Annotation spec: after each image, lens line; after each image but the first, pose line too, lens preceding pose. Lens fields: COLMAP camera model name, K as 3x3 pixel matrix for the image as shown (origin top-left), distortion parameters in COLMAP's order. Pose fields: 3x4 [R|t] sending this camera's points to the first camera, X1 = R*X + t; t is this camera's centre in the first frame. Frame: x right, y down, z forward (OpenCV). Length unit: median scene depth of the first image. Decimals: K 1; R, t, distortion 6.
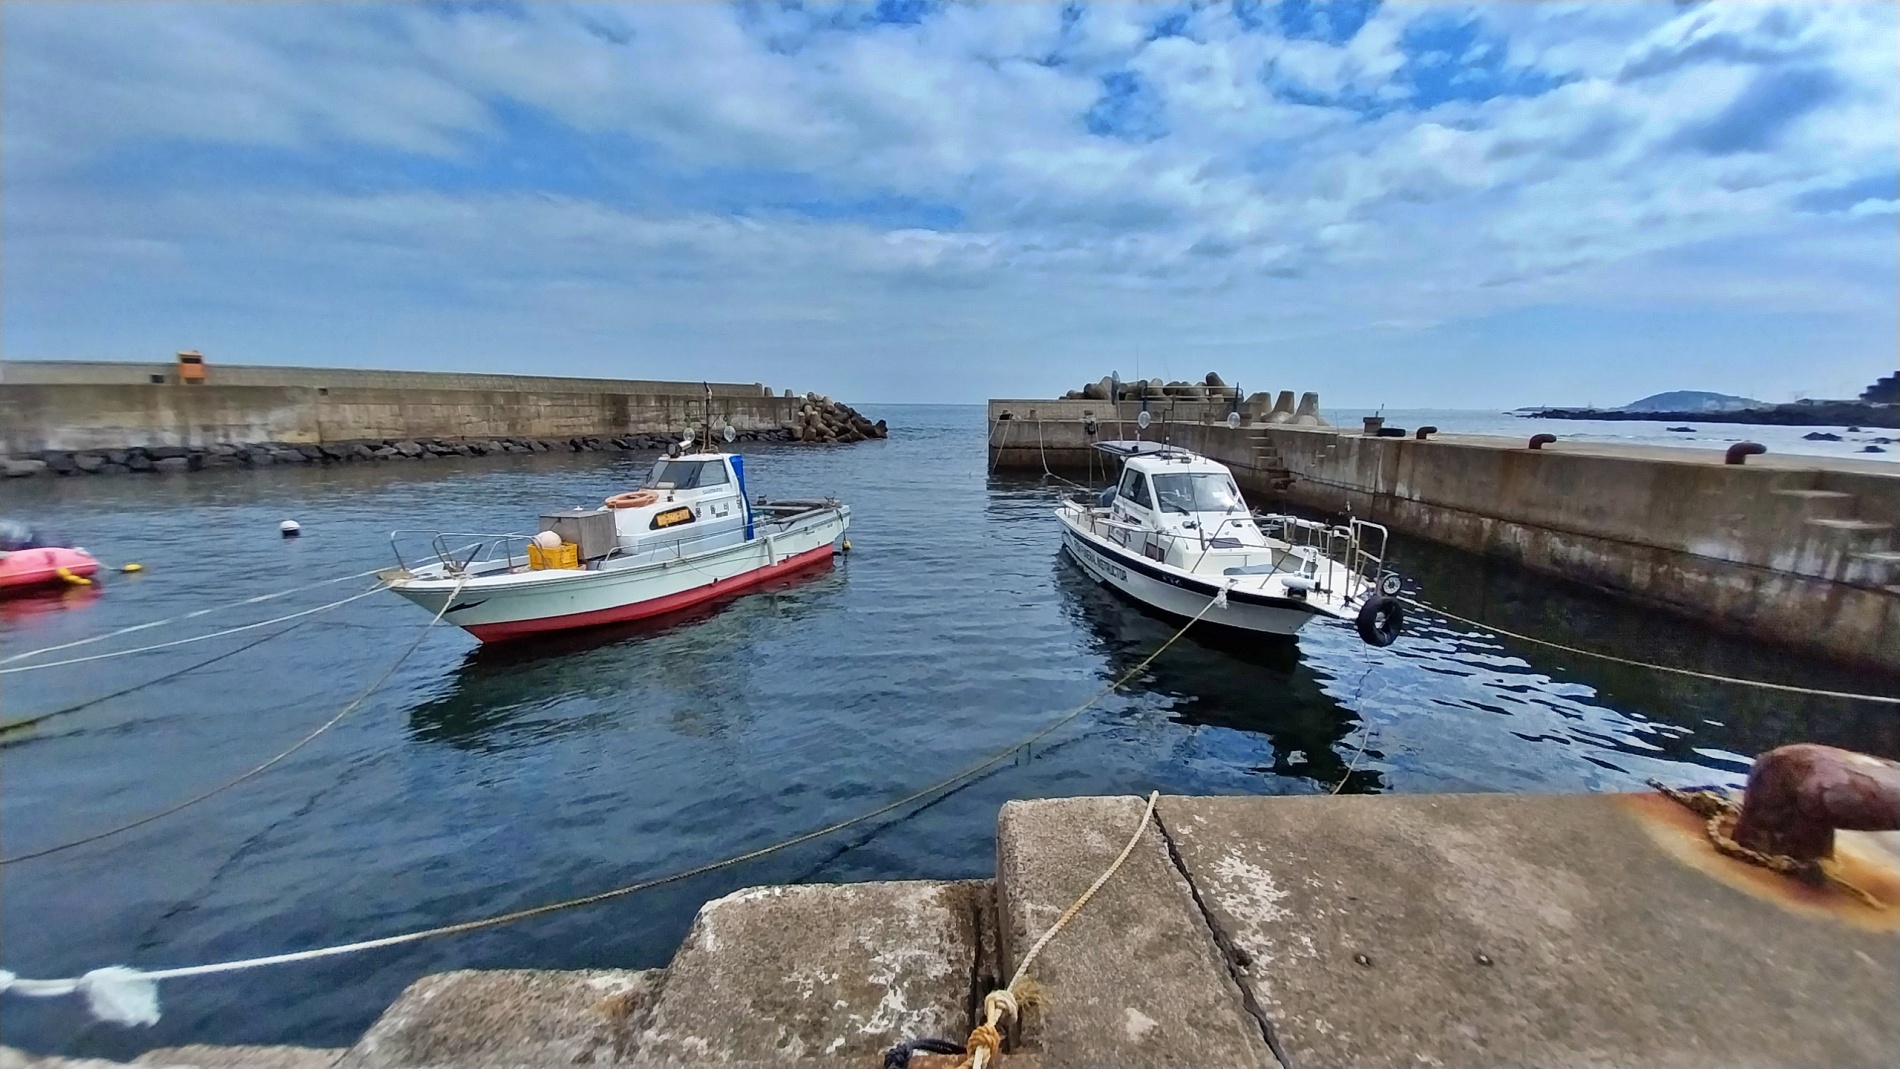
lens RADIAL K [[703.3, 0, 941.7], [0, 703.3, 528.7], [0, 0, 1]] dist [0.015964, -0.000631]
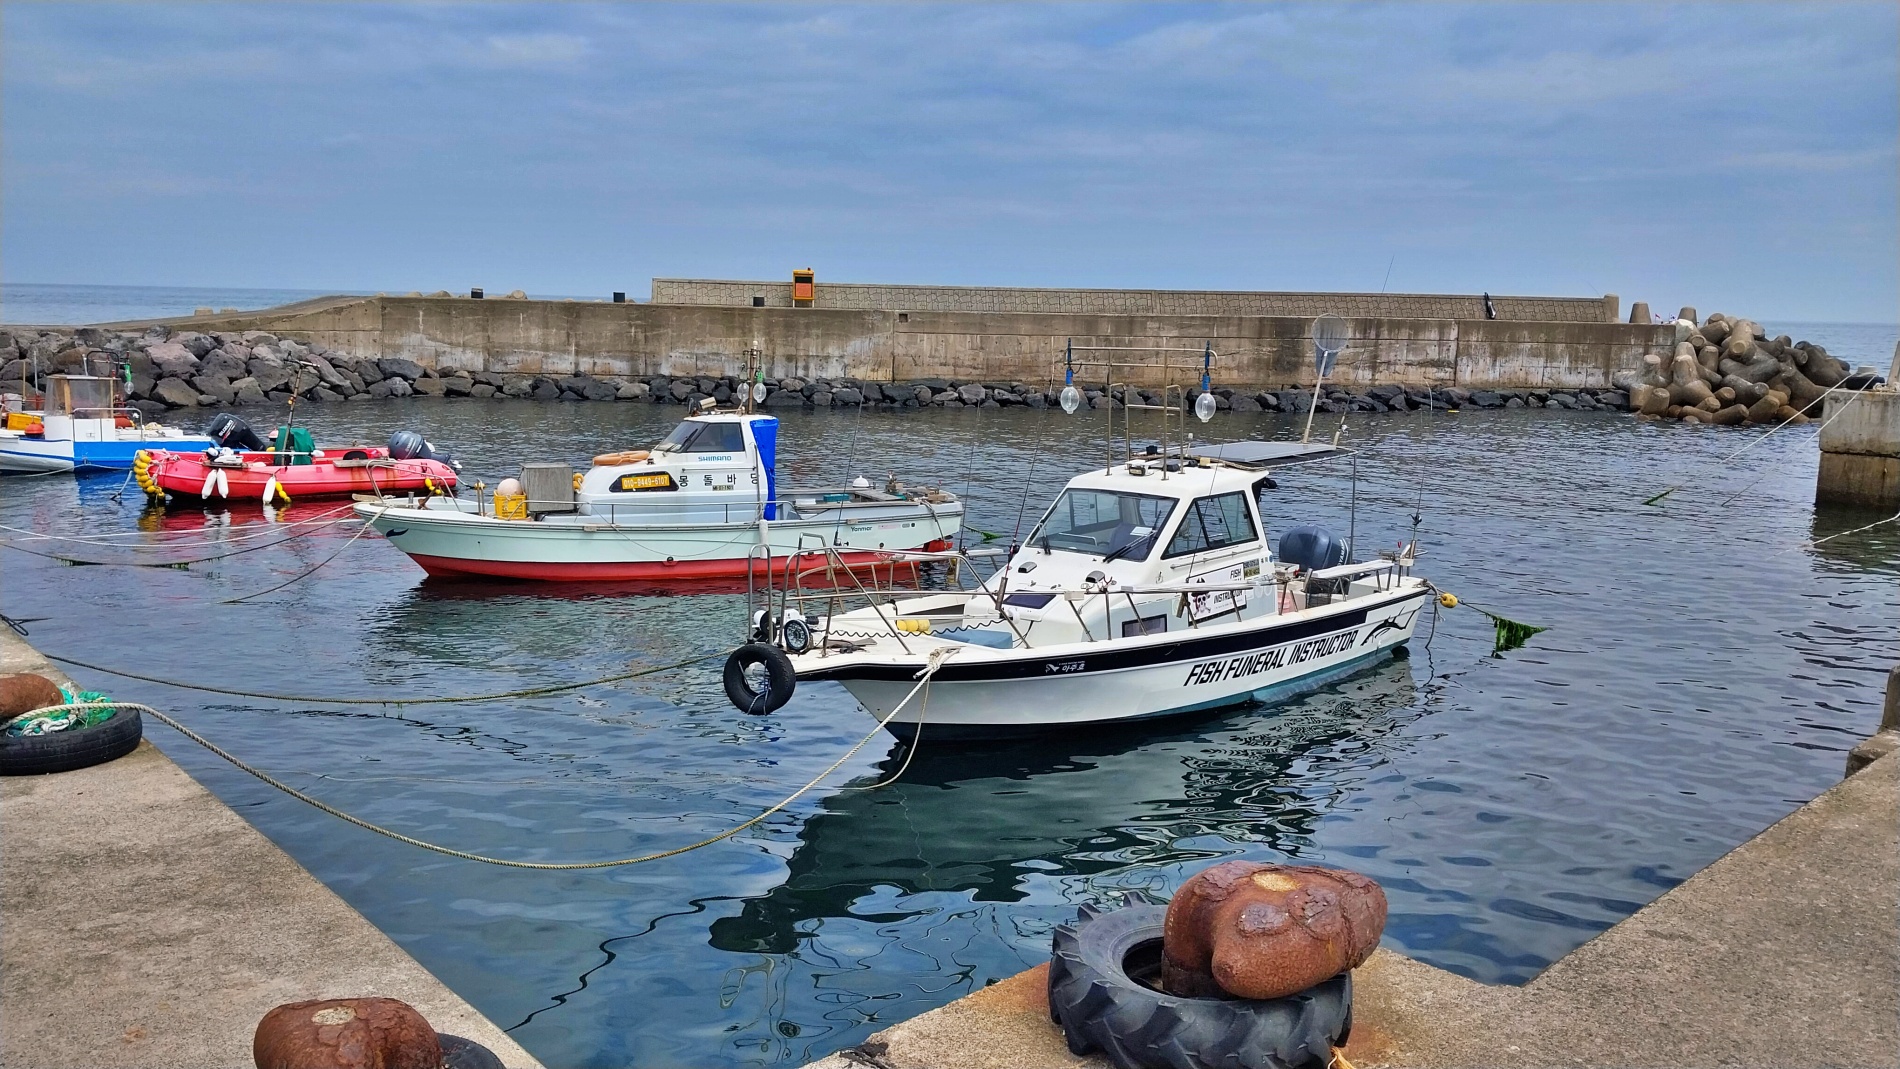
lens RADIAL K [[1385.0, 0, 950.6], [0, 1385.0, 533.3], [0, 0, 1]] dist [0.052852, -0.066363]
pose [[0.664156, 0.122753, -0.737447, 0.372303], [-0.143242, 0.989046, 0.035628, -0.022069], [0.733743, 0.081970, 0.674464, 0.039230]]
